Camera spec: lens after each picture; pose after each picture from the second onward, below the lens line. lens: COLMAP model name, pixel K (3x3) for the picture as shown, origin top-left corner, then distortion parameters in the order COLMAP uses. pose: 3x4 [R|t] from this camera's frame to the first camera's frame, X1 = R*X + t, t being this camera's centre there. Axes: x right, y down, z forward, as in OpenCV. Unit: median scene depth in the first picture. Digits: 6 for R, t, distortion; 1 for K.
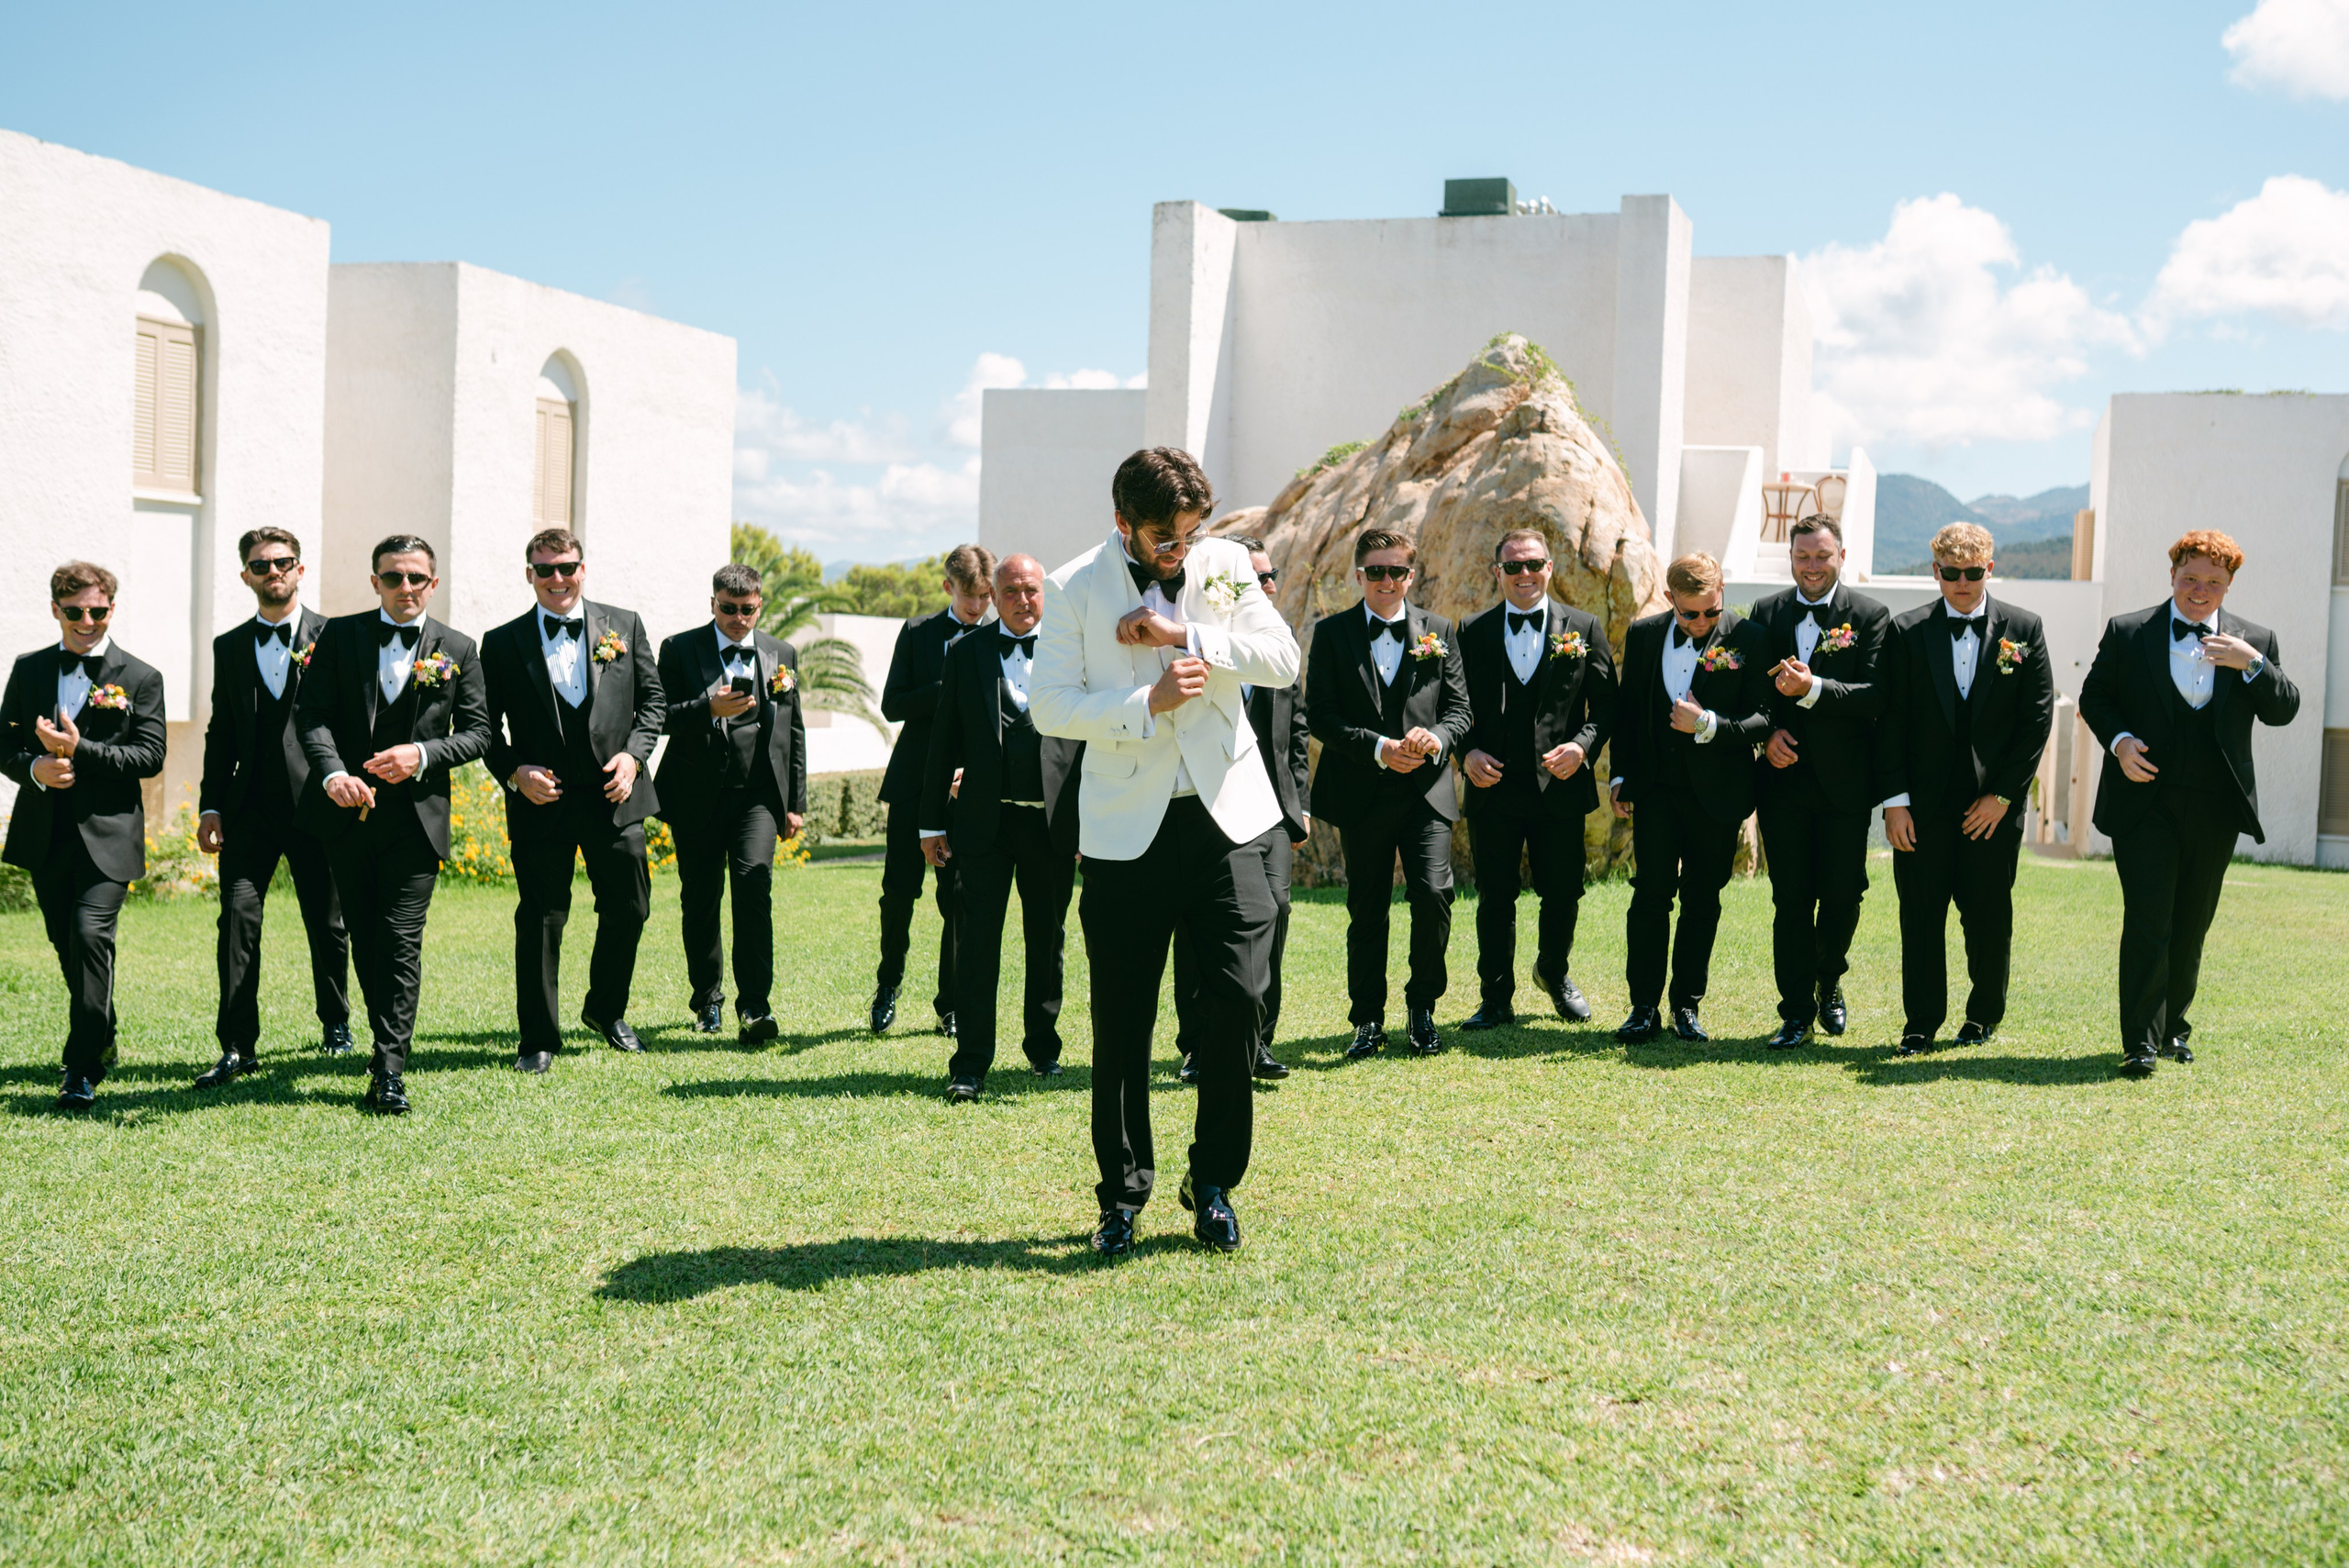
lens RADIAL K [[2322.0, 0, 1174.5], [0, 2322.0, 816.4], [0, 0, 1]] dist [-0.042531, 0.095197]
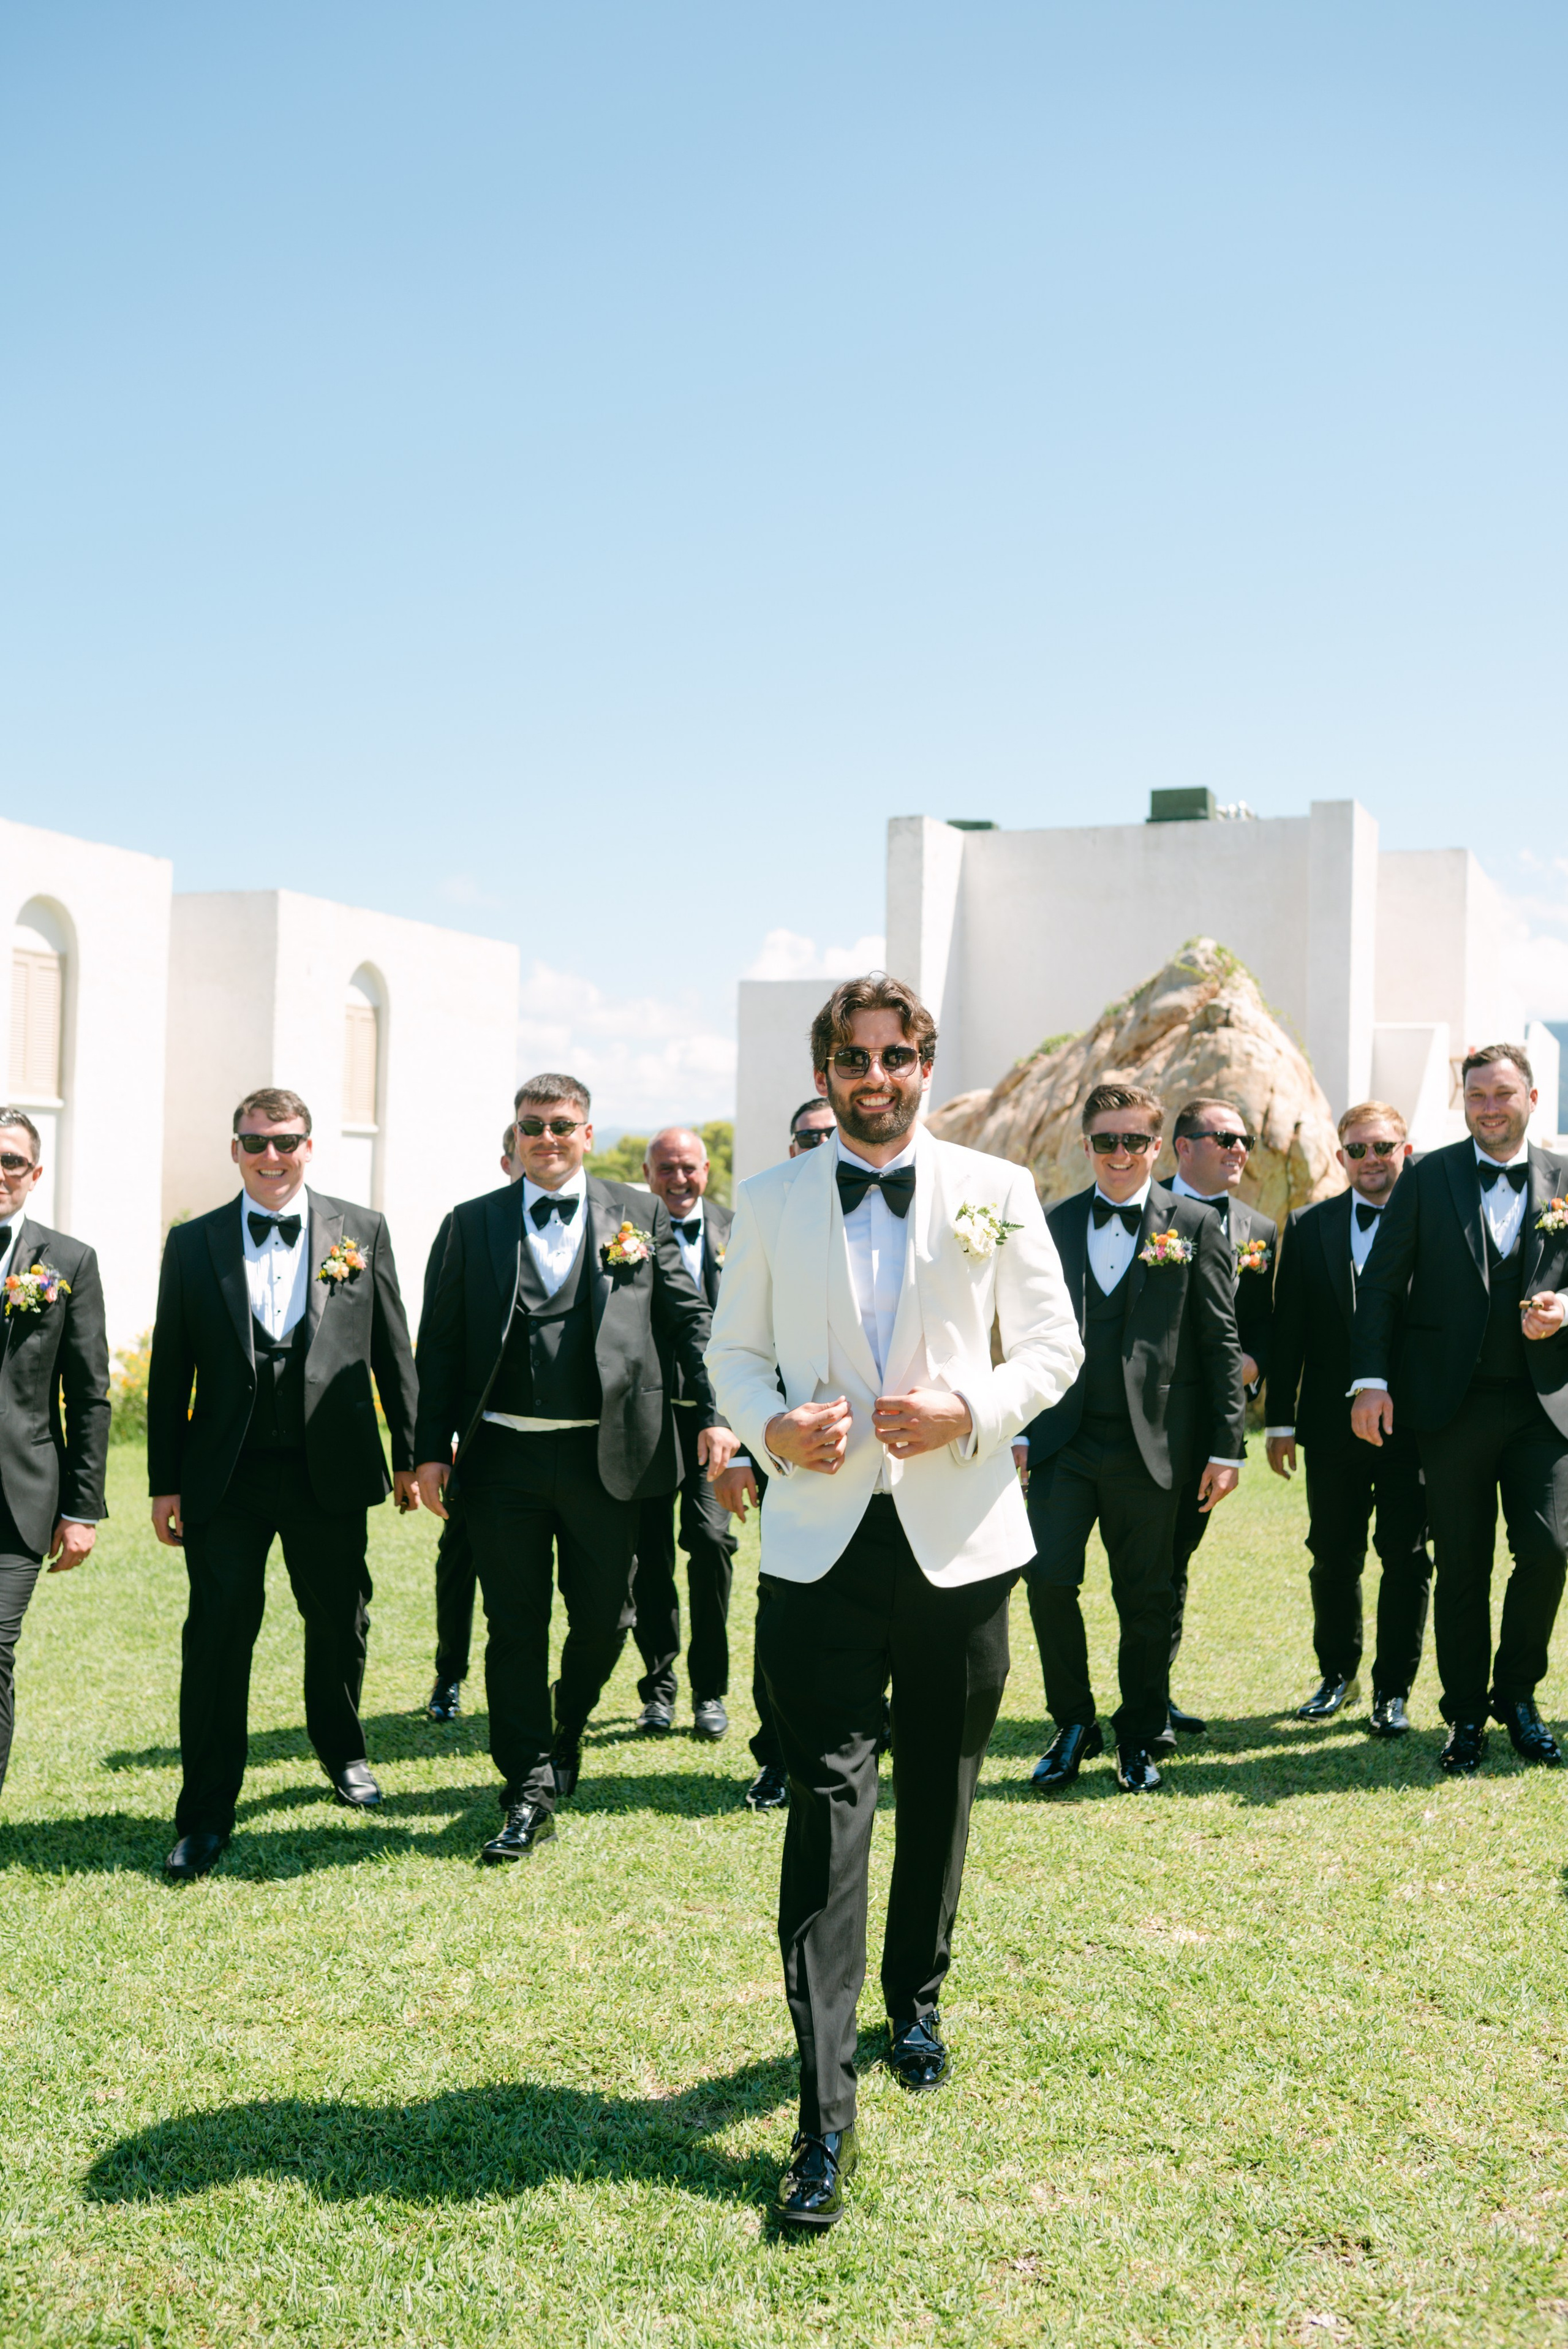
lens RADIAL K [[2322.1, 0, 784.0], [0, 2322.1, 1174.5], [0, 0, 1]] dist [-0.042531, 0.095197]
pose [[0.997583, -0.014033, -0.068050, 0.017925], [0.008678, 0.996888, -0.078351, -0.007271], [0.068938, 0.077571, 0.994601, -0.127508]]
